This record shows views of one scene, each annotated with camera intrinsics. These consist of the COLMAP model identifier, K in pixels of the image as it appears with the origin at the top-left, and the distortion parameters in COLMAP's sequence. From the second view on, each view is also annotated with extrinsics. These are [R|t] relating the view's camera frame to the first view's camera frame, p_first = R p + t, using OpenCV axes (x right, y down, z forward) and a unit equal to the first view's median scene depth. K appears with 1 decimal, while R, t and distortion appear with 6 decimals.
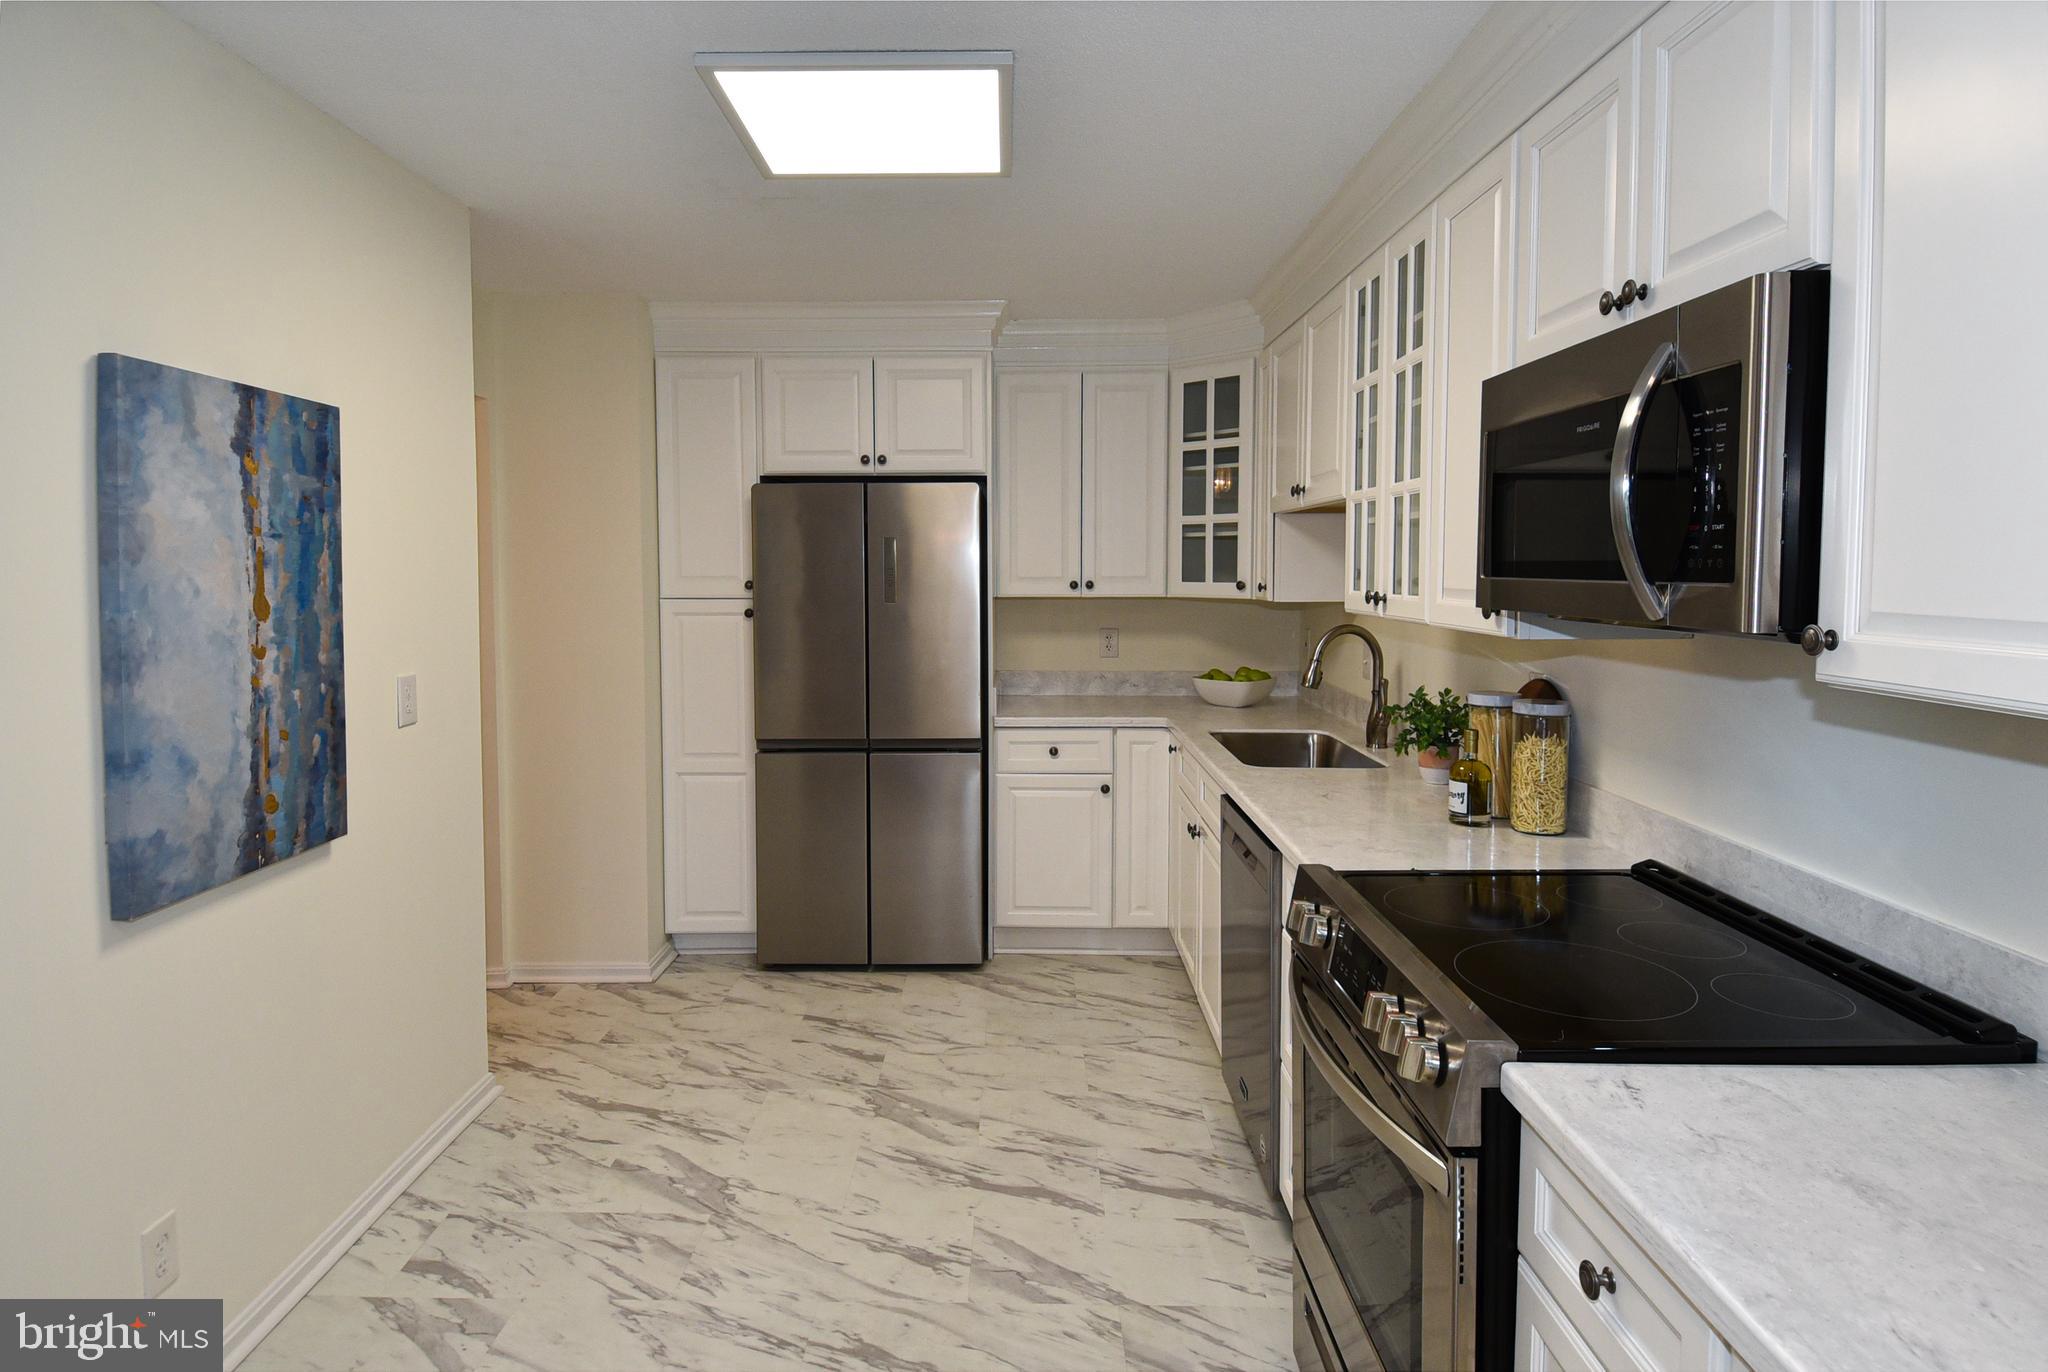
lens RADIAL K [[1118.5, 0, 1039.0], [0, 1118.5, 633.8], [0, 0, 1]] dist [0.038809, -0.031108]
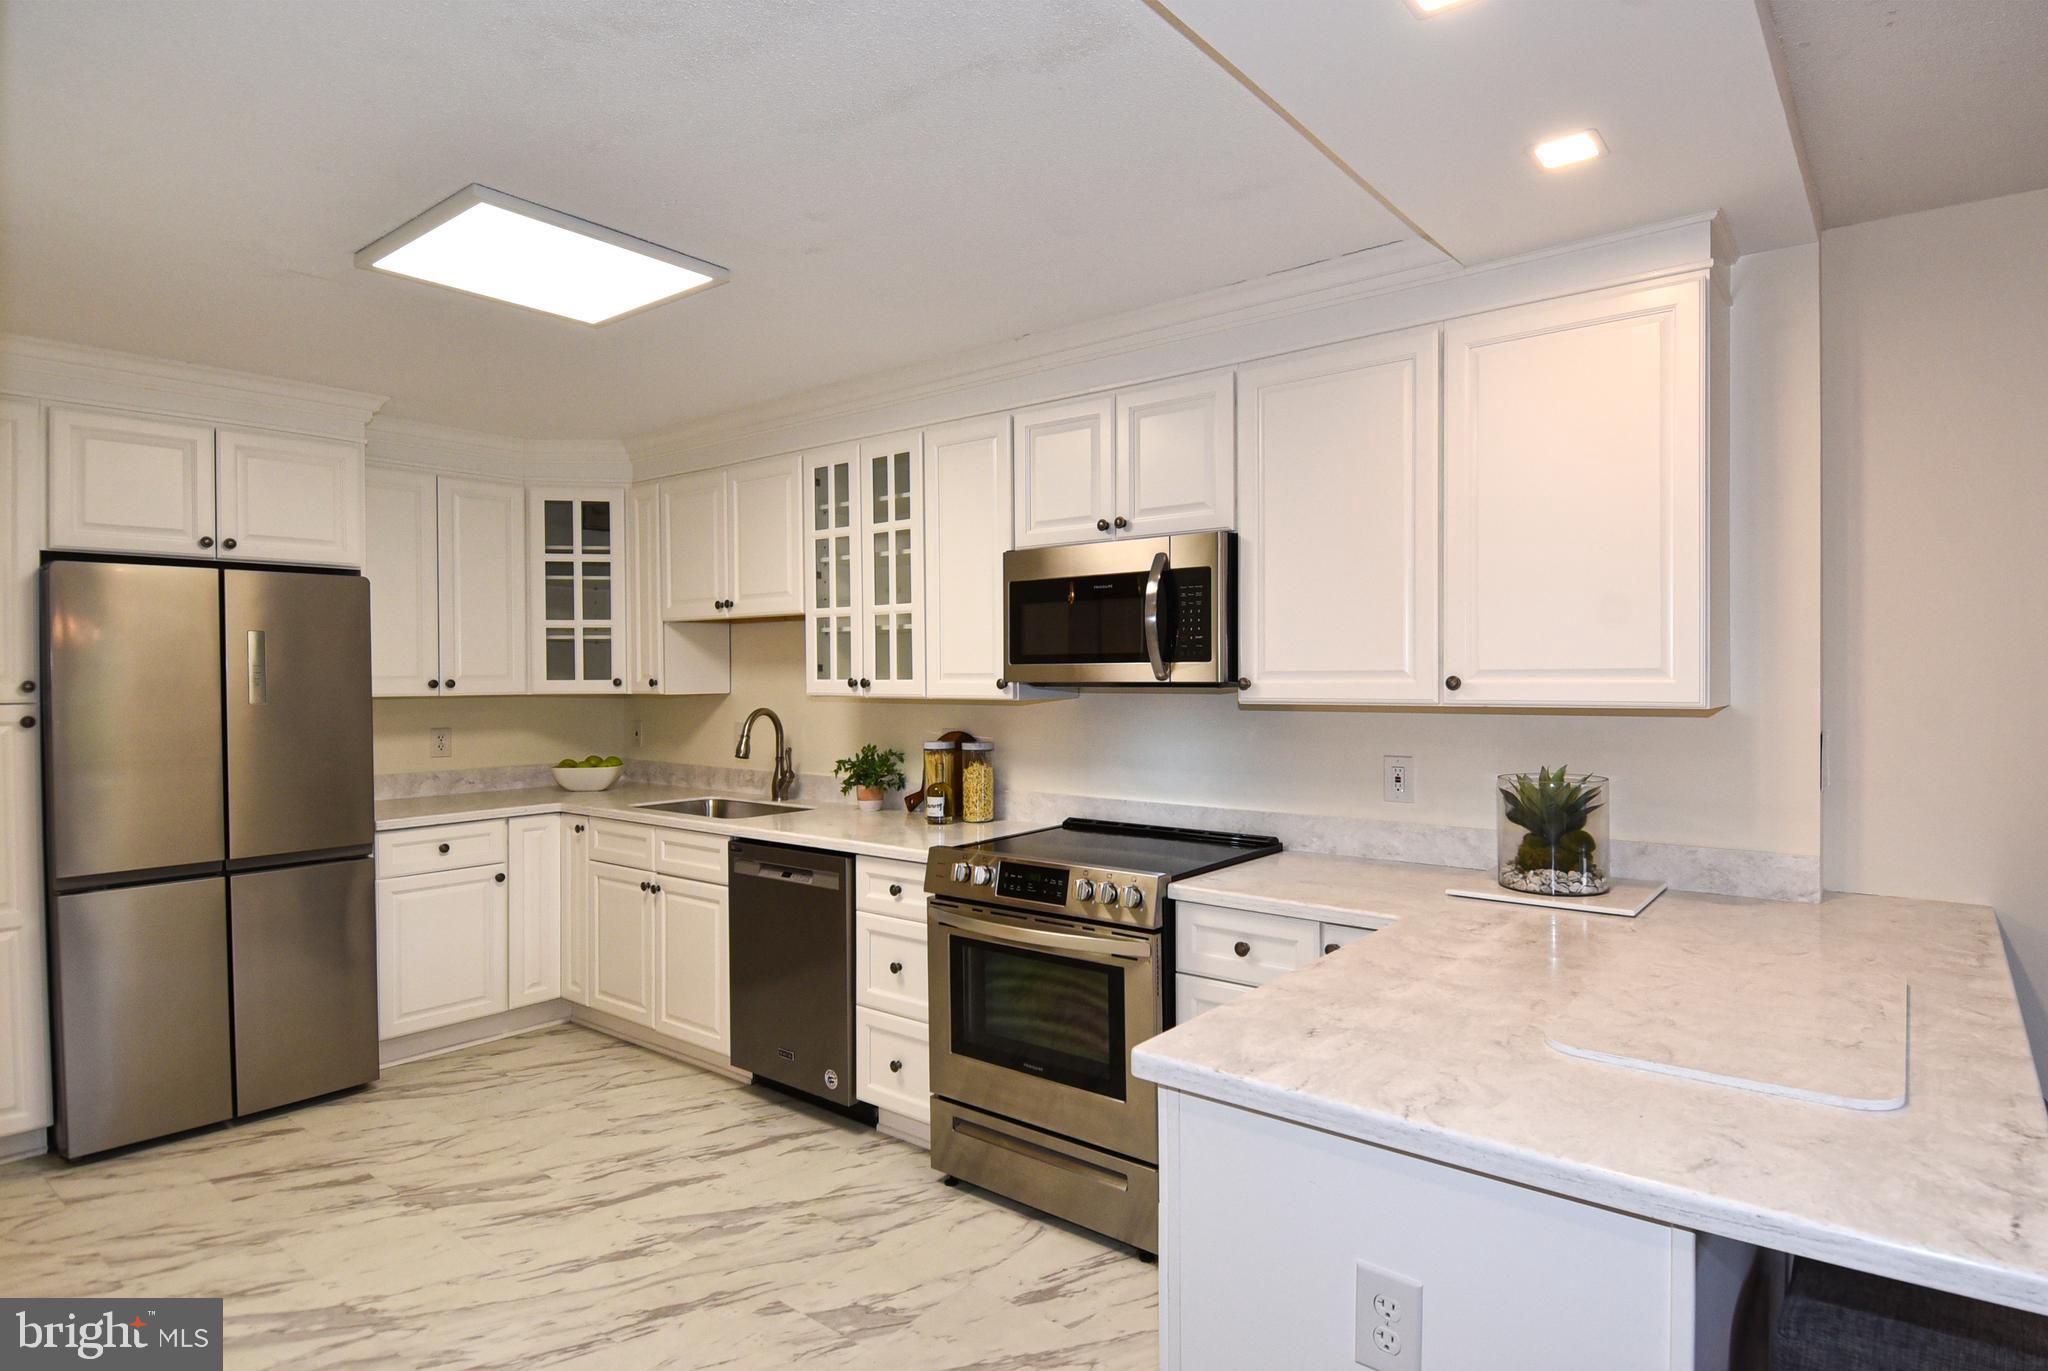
lens RADIAL K [[1118.5, 0, 1017.5], [0, 1118.5, 677.5], [0, 0, 1]] dist [0.038809, -0.031108]
pose [[0.625633, -0.002667, 0.780113, -0.519212], [0.052116, 0.997903, -0.038385, 0.020458], [-0.778375, 0.064671, 0.624460, -0.050345]]
